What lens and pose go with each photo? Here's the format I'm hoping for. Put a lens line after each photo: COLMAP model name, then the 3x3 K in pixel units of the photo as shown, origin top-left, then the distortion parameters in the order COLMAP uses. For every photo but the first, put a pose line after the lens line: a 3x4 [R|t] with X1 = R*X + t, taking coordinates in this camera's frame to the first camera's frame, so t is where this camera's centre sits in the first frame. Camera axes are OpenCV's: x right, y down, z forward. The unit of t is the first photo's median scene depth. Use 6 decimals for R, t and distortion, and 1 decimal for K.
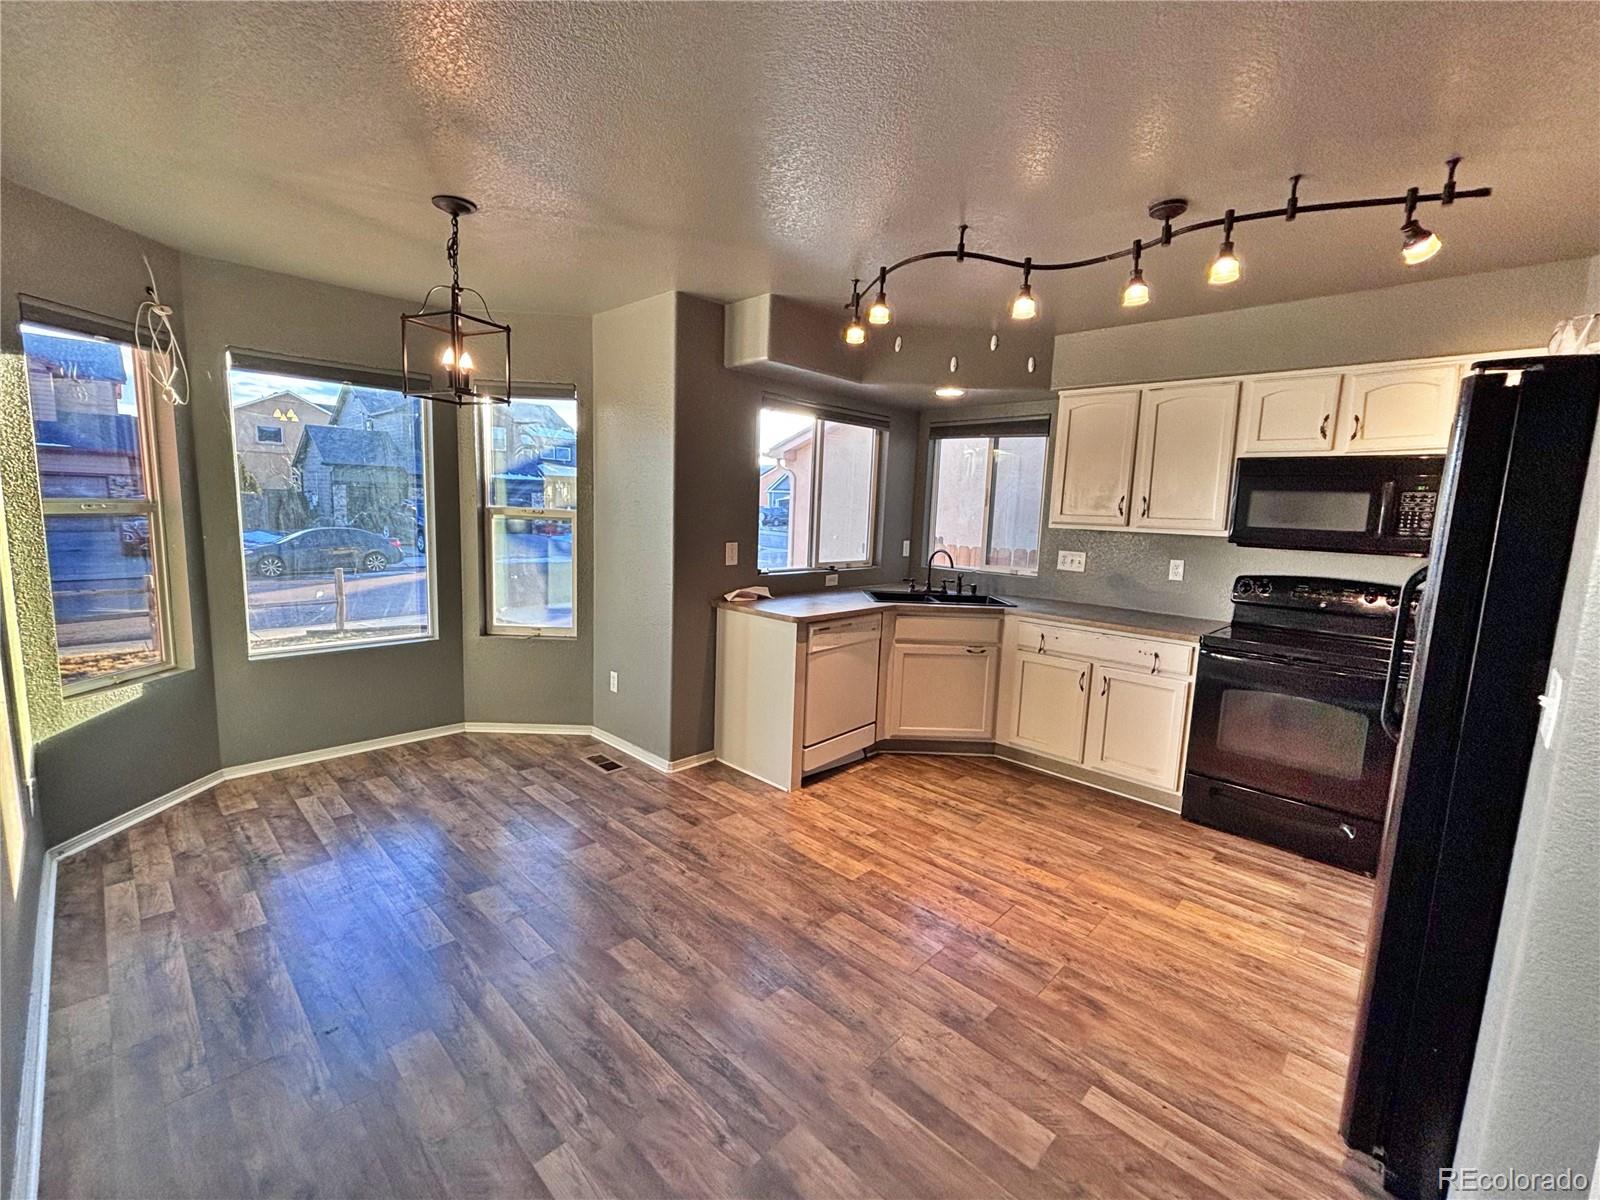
lens RADIAL K [[656.3, 0, 800.0], [0, 656.3, 600.0], [0, 0, 1]] dist [0.000185, 0.000193]
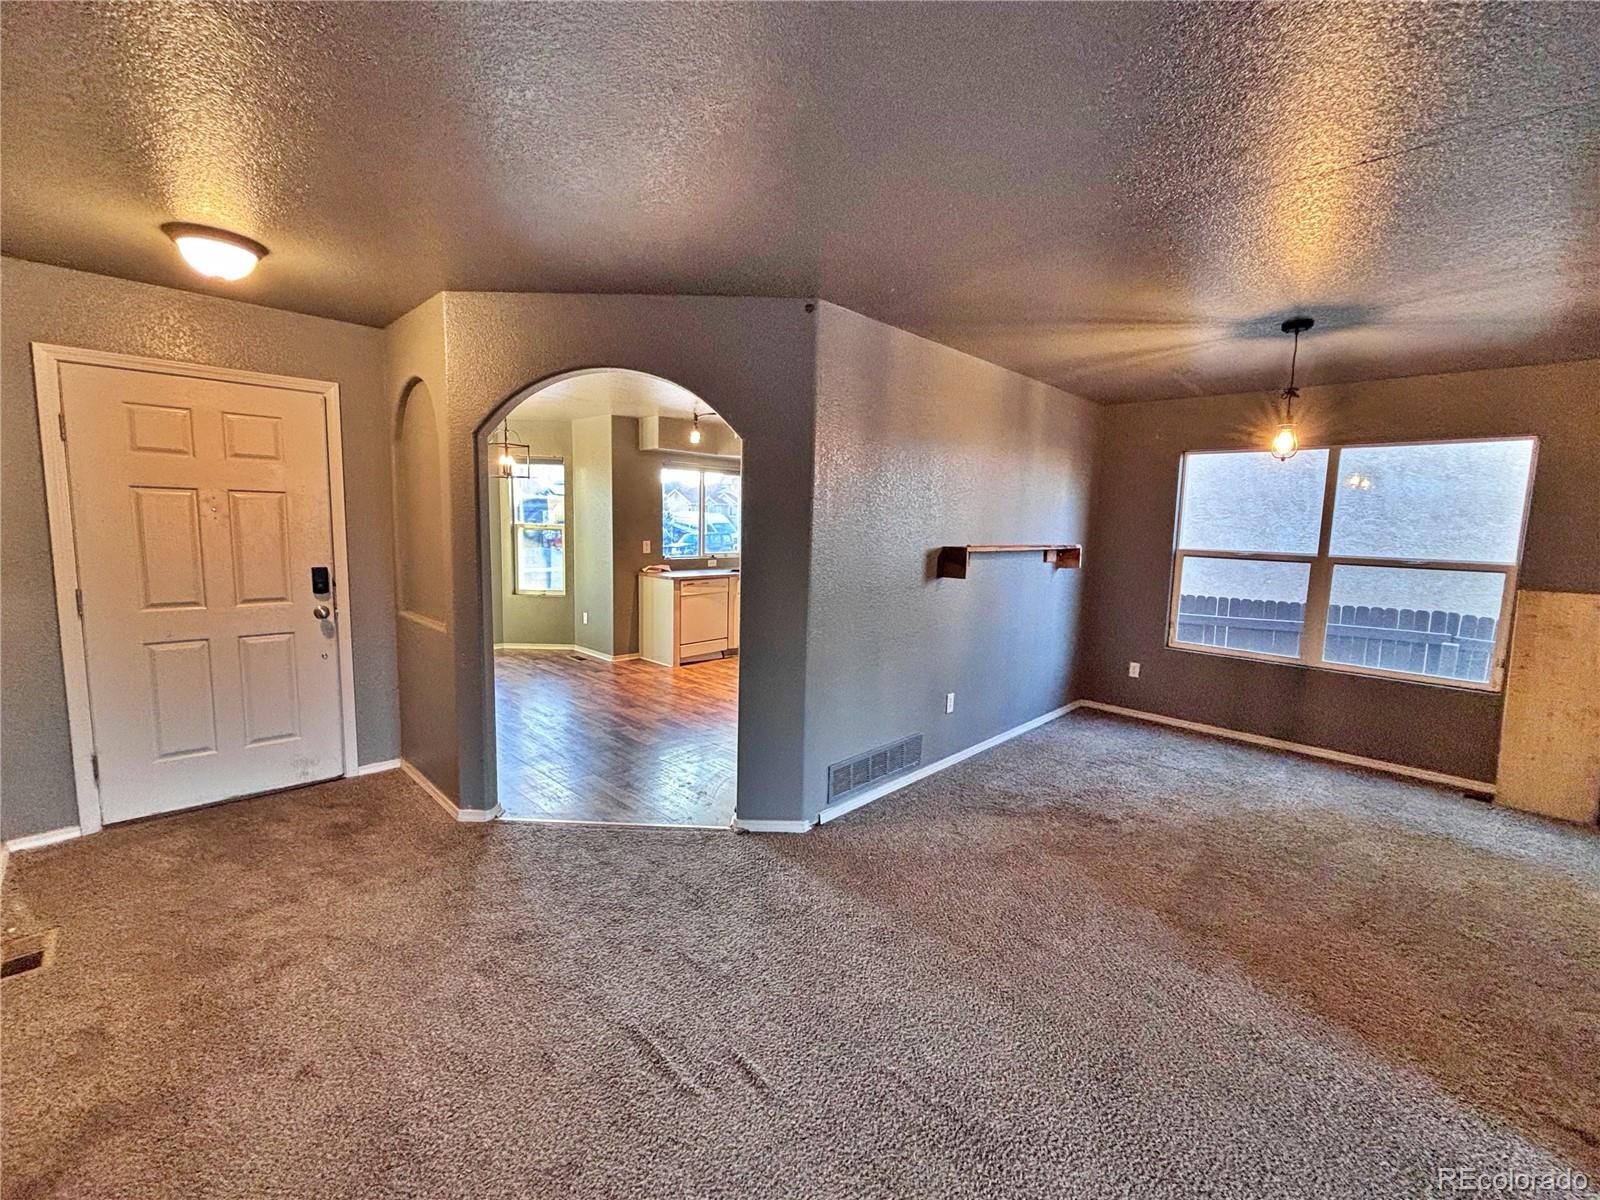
lens RADIAL K [[656.3, 0, 800.0], [0, 656.3, 600.0], [0, 0, 1]] dist [0.000185, 0.000193]
pose [[0.999886, -0.009769, -0.011501, 0.383828], [0.009535, 0.999750, -0.020200, 0.133972], [0.011696, 0.020088, 0.999730, -0.935855]]
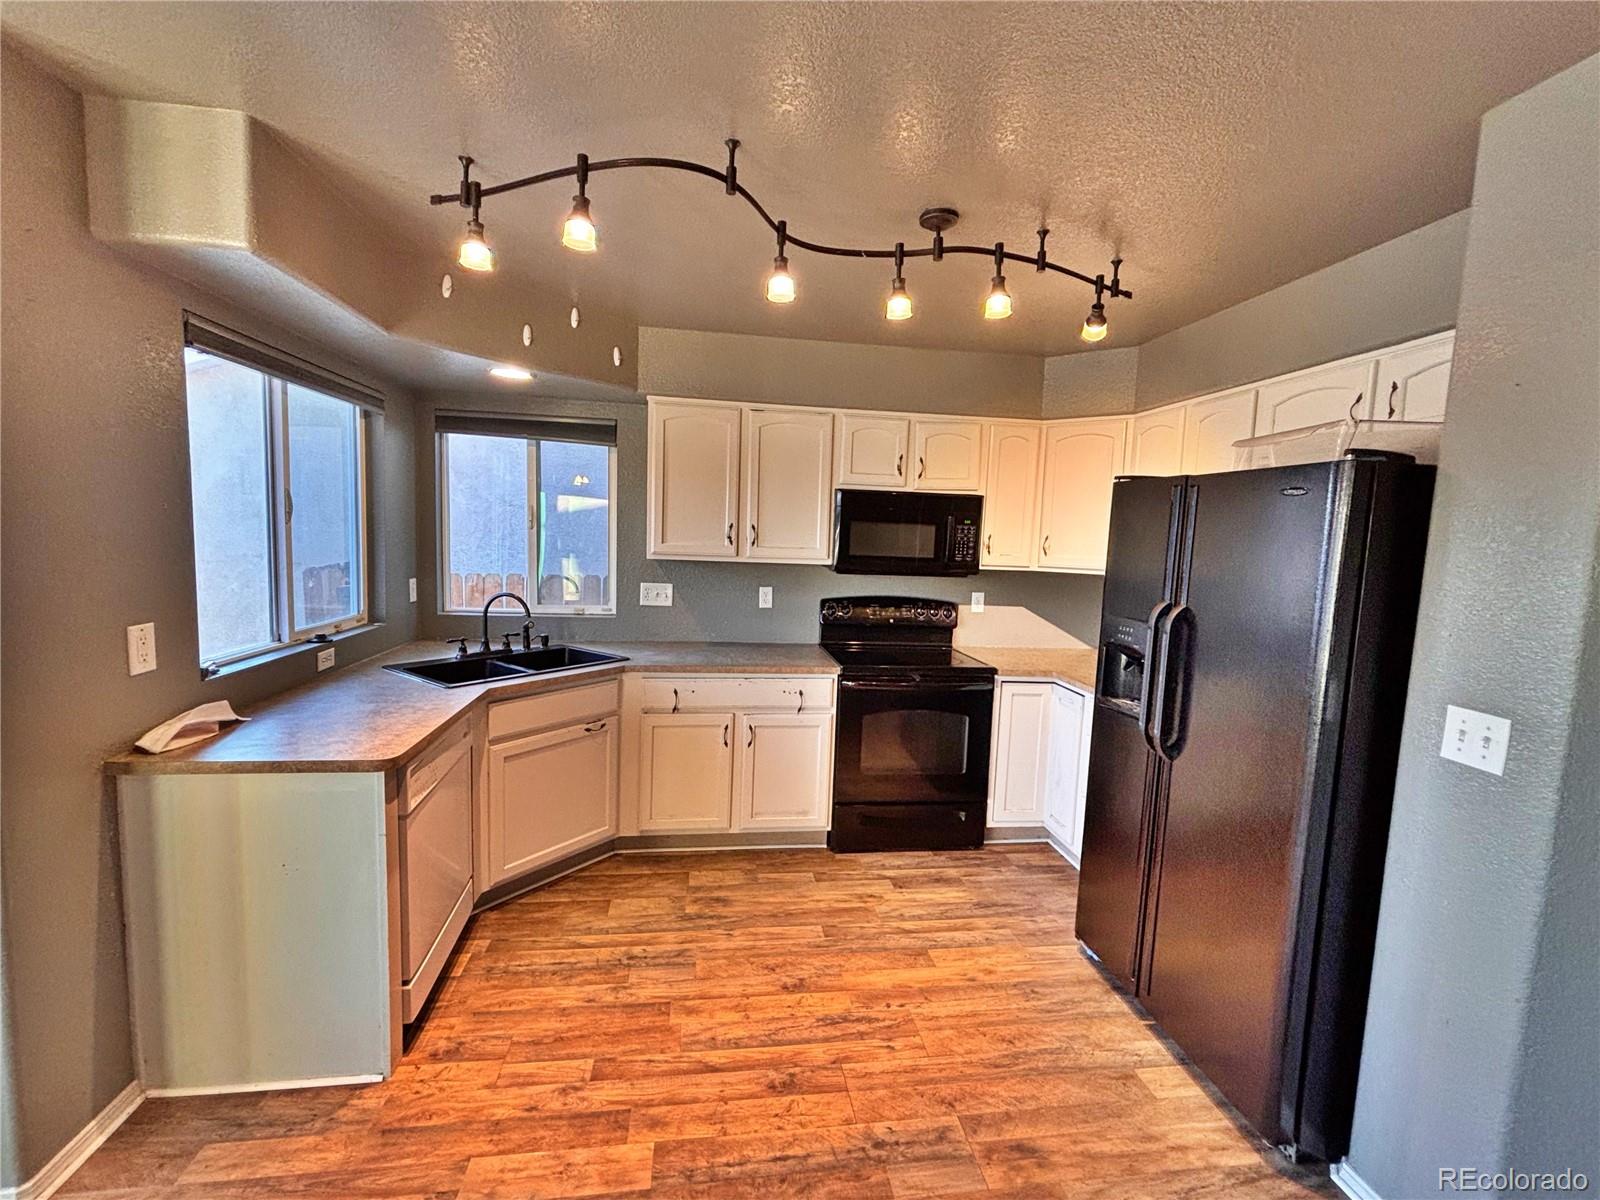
lens RADIAL K [[684.9, 0, 800.0], [0, 684.9, 600.0], [0, 0, 1]] dist [0.000765, 0.000005]
pose [[0.627514, -0.090023, 0.773383, -0.202906], [0.097080, 0.994589, 0.037001, -0.084220], [-0.772529, 0.051862, 0.632858, 0.365594]]
